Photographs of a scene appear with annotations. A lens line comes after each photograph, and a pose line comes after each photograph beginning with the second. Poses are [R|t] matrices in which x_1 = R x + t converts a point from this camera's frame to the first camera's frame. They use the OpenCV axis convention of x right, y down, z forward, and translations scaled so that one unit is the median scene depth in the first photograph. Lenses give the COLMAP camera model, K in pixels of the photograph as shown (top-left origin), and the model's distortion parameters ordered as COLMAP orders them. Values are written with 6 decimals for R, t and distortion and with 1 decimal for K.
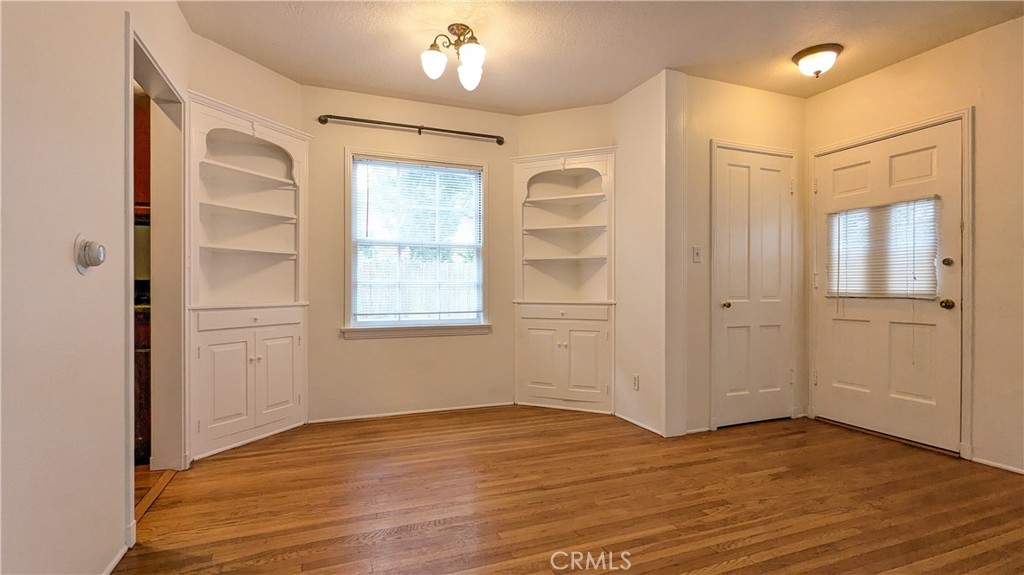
lens RADIAL K [[485.1, 0, 510.5], [0, 485.1, 290.8], [0, 0, 1]] dist [0.004158, -0.000288]
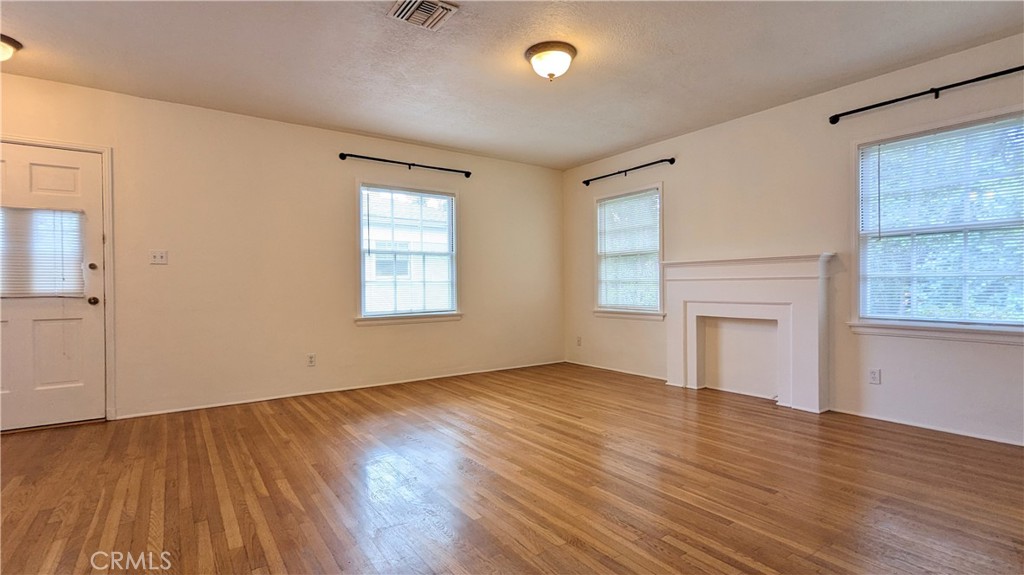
lens RADIAL K [[485.7, 0, 515.6], [0, 485.7, 288.5], [0, 0, 1]] dist [0.005225, 0.000957]
pose [[-0.231784, -0.002589, 0.972764, -0.459937], [0.013634, 0.999890, 0.005910, 0.003197], [-0.972672, 0.014633, -0.231723, 0.207358]]
